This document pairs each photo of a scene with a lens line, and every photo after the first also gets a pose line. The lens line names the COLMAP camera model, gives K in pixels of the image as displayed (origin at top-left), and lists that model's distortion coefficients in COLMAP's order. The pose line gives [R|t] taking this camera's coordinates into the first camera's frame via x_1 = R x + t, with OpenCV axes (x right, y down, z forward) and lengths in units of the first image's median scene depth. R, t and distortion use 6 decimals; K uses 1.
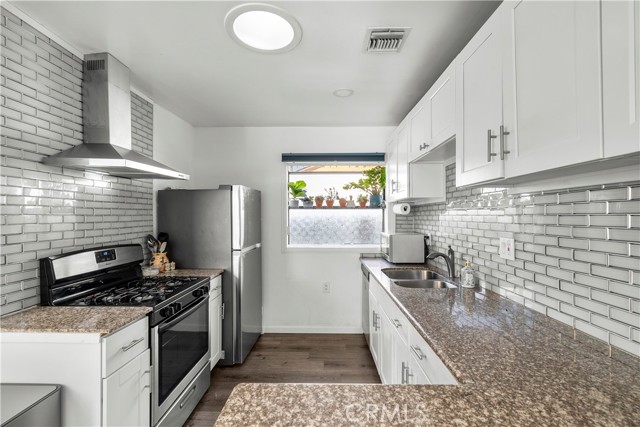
lens RADIAL K [[283.9, 0, 319.3], [0, 283.9, 215.8], [0, 0, 1]] dist [-0.013060, 0.001925]
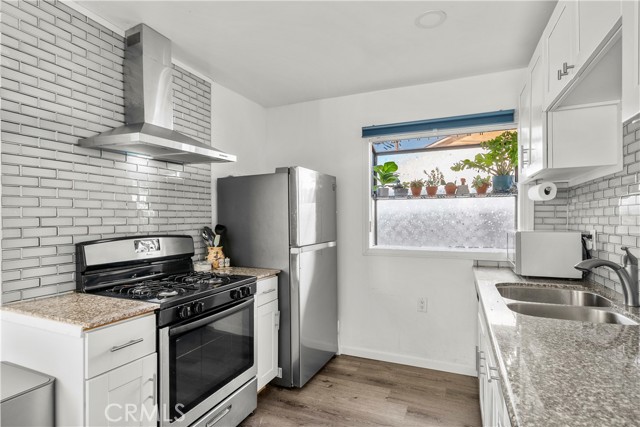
lens RADIAL K [[325.4, 0, 319.7], [0, 325.4, 220.9], [0, 0, 1]] dist [-0.005685, 0.000601]
pose [[0.924650, 0.000497, -0.380817, 0.123774], [0.001918, 0.999980, 0.005961, 0.039588], [0.380812, -0.006242, 0.924631, 0.160445]]
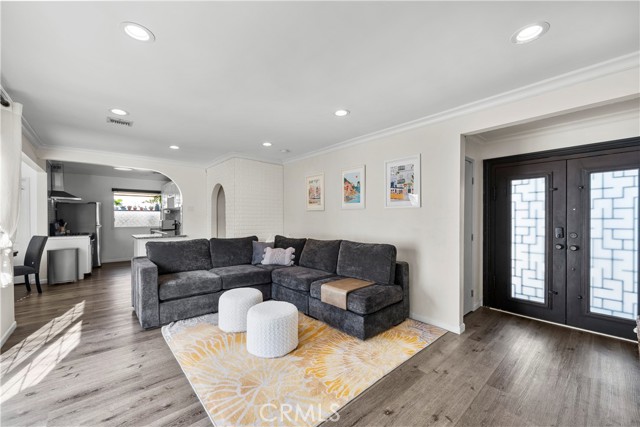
lens RADIAL K [[258.7, 0, 323.3], [0, 258.7, 217.6], [0, 0, 1]] dist [-0.000255, 0.000148]
pose [[0.736430, -0.003262, 0.676506, -0.369832], [0.005714, 0.999983, -0.001399, 0.056422], [-0.676490, 0.004895, 0.736436, -2.307255]]
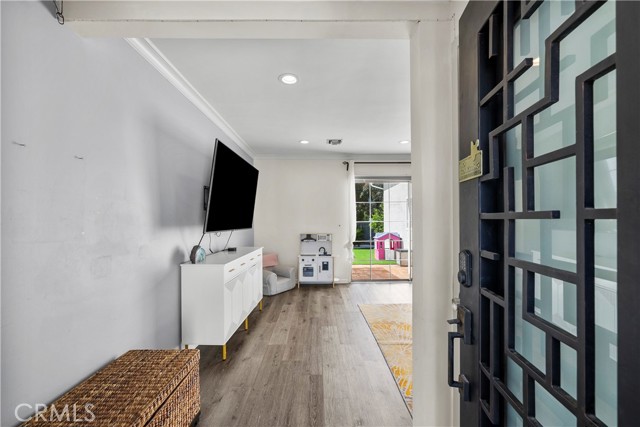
lens RADIAL K [[258.7, 0, 320.1], [0, 258.7, 214.8], [0, 0, 1]] dist [-0.000255, 0.000148]
pose [[0.008042, -0.012324, -0.999892, 1.279081], [0.004283, 0.999915, -0.012290, 0.063122], [0.999958, -0.004184, 0.008094, -2.067238]]
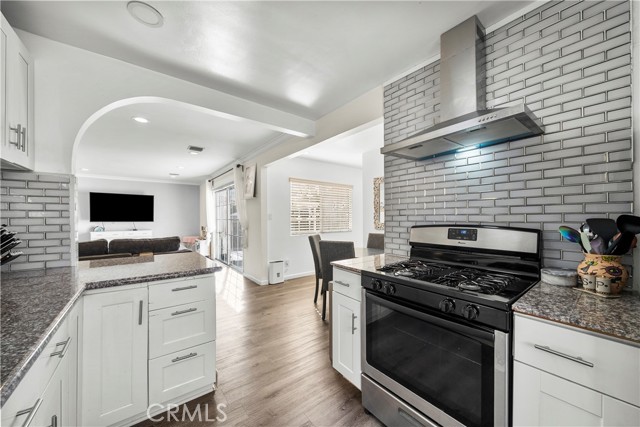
lens RADIAL K [[230.4, 0, 318.1], [0, 230.4, 216.9], [0, 0, 1]] dist [0.000103, -0.000138]
pose [[-0.777217, 0.003931, -0.629220, 0.086589], [0.002035, 0.999991, 0.003733, 0.054766], [0.629229, 0.001621, -0.777218, 0.921439]]
